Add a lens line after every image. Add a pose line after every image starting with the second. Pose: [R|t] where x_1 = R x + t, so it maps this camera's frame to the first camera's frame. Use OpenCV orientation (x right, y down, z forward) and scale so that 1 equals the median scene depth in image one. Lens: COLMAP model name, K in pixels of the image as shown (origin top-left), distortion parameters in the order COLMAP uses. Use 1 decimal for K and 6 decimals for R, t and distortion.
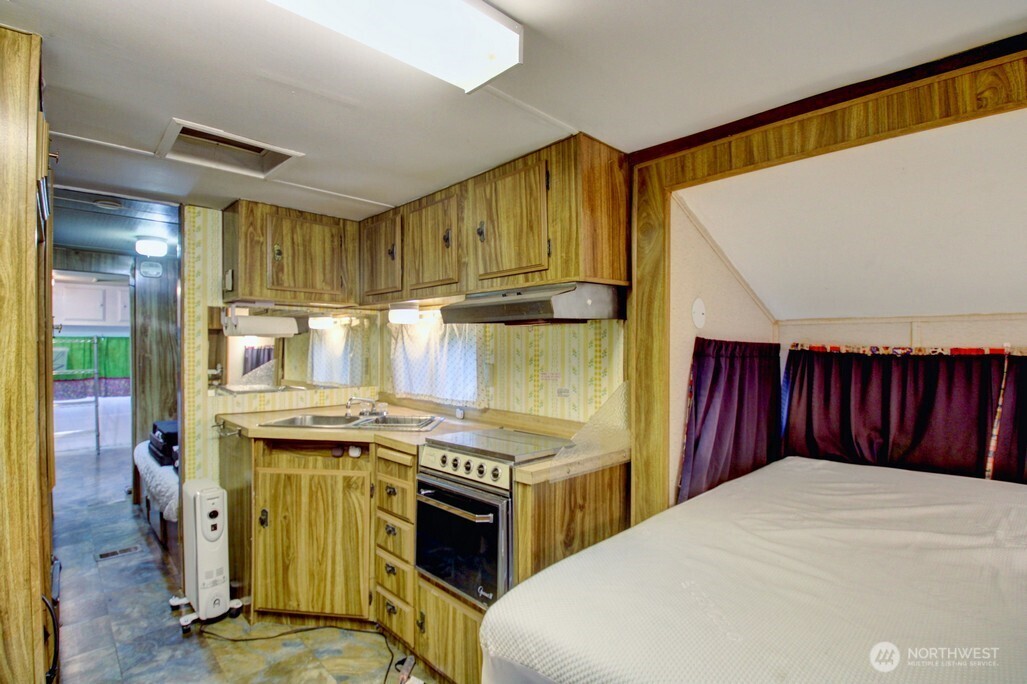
lens RADIAL K [[477.6, 0, 510.1], [0, 477.6, 343.2], [0, 0, 1]] dist [-0.011675, -0.010121]
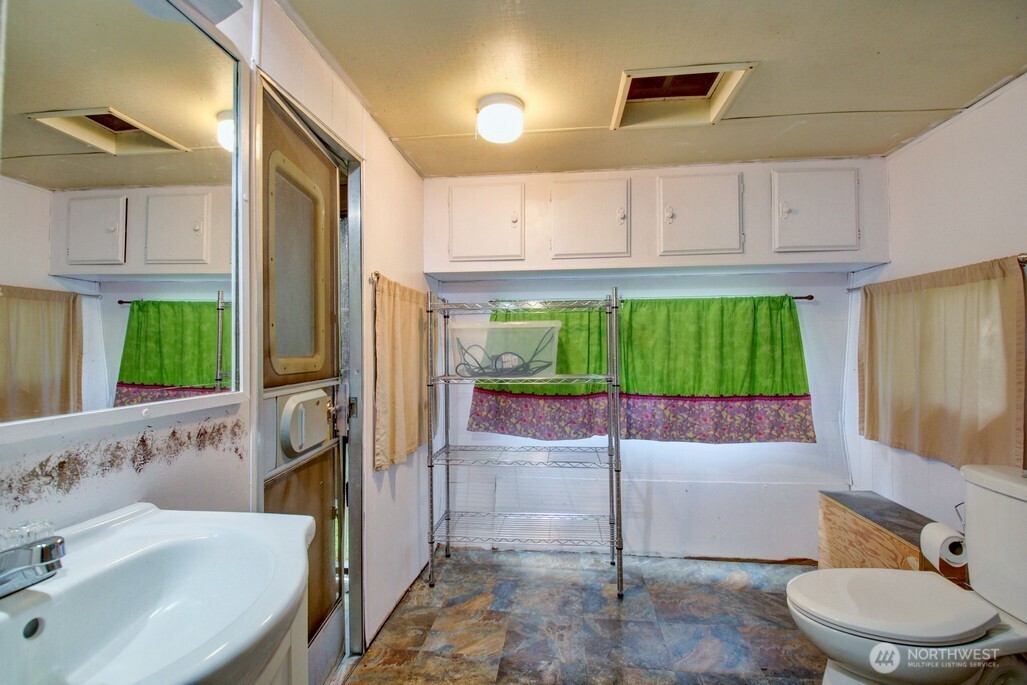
lens RADIAL K [[477.6, 0, 512.2], [0, 477.6, 345.4], [0, 0, 1]] dist [-0.011675, -0.010121]
pose [[0.641050, -0.001703, -0.767497, -0.597218], [0.000636, 0.999998, -0.001687, 0.029643], [0.767499, 0.000593, 0.641050, 0.644205]]
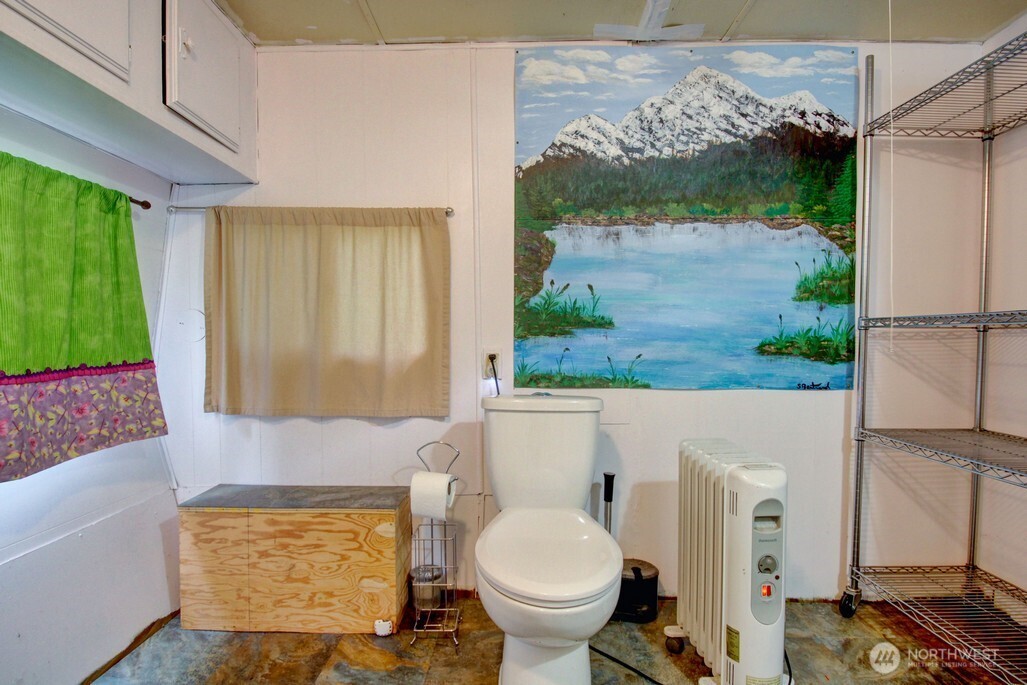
lens RADIAL K [[538.2, 0, 511.6], [0, 538.2, 344.9], [0, 0, 1]] dist [-0.004232, -0.001929]
pose [[0.716429, -0.003827, 0.697650, -1.135189], [-0.007544, 0.999884, 0.013233, 0.101353], [-0.697619, -0.014744, 0.716317, 0.939445]]
